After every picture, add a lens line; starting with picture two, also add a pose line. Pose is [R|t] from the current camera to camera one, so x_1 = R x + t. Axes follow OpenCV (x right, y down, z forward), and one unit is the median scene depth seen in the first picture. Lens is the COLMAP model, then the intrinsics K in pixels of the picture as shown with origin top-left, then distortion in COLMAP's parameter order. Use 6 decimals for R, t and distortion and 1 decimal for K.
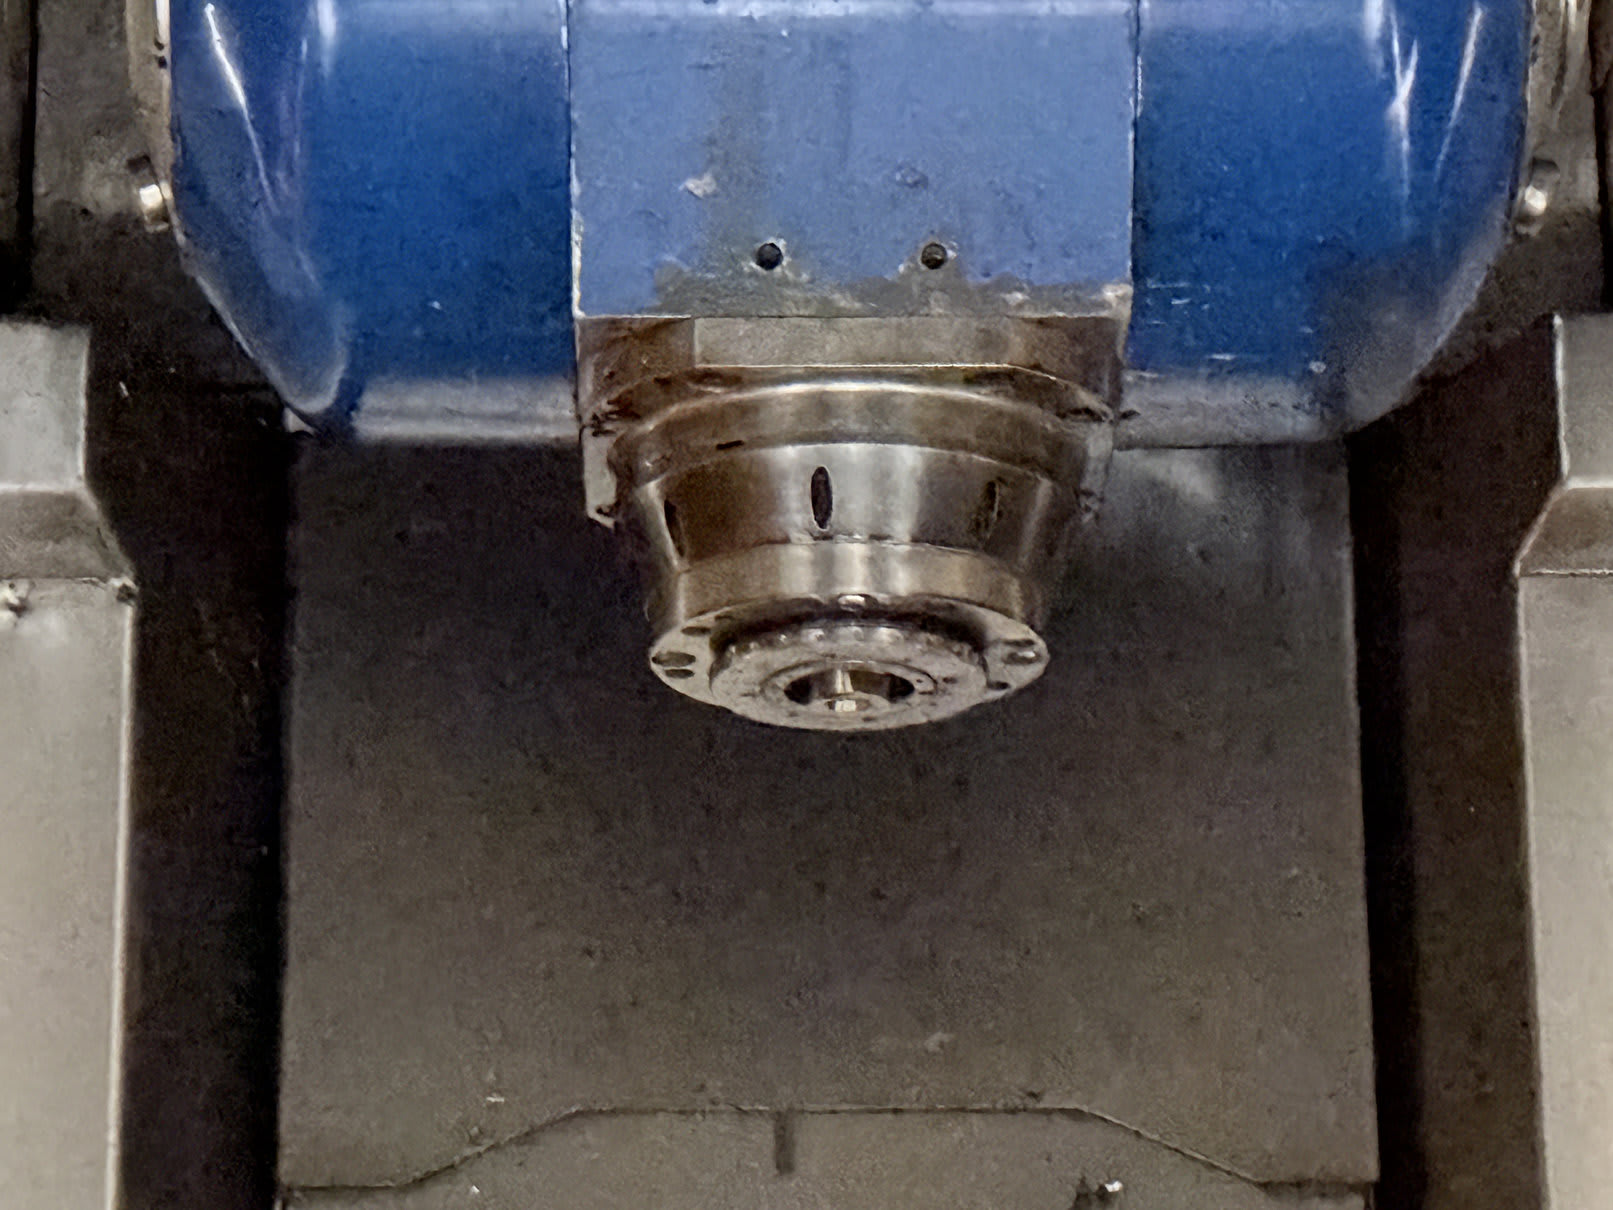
lens RADIAL K [[5758.3, 0, 806.2], [0, 5758.3, 605.3], [0, 0, 1]] dist [0.047263, 0.000000]
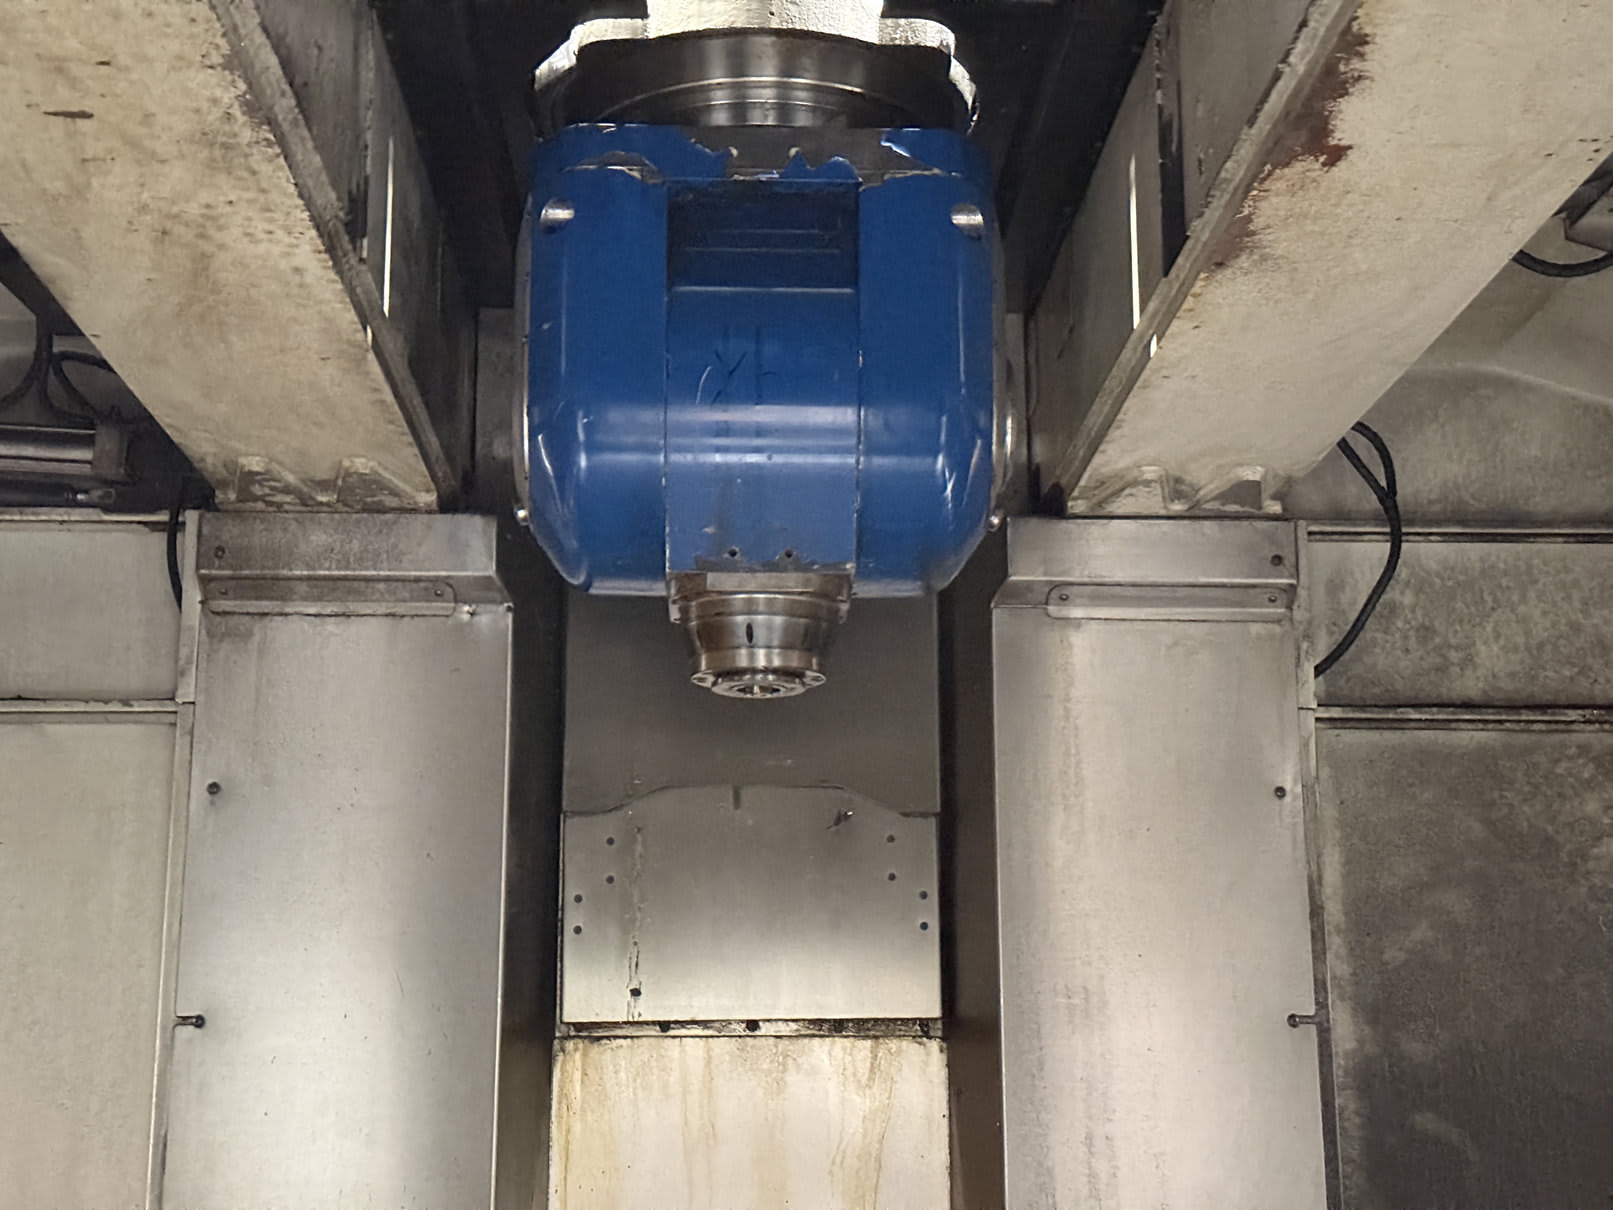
lens RADIAL K [[2237.6, 0, 806.4], [0, 2237.6, 604.3], [0, 0, 1]] dist [-0.010864, 0.000000]
pose [[0.999660, 0.010089, 0.024043, 0.003790], [-0.012551, 0.994438, 0.104573, -0.150026], [-0.022854, -0.104839, 0.994227, -0.137761]]
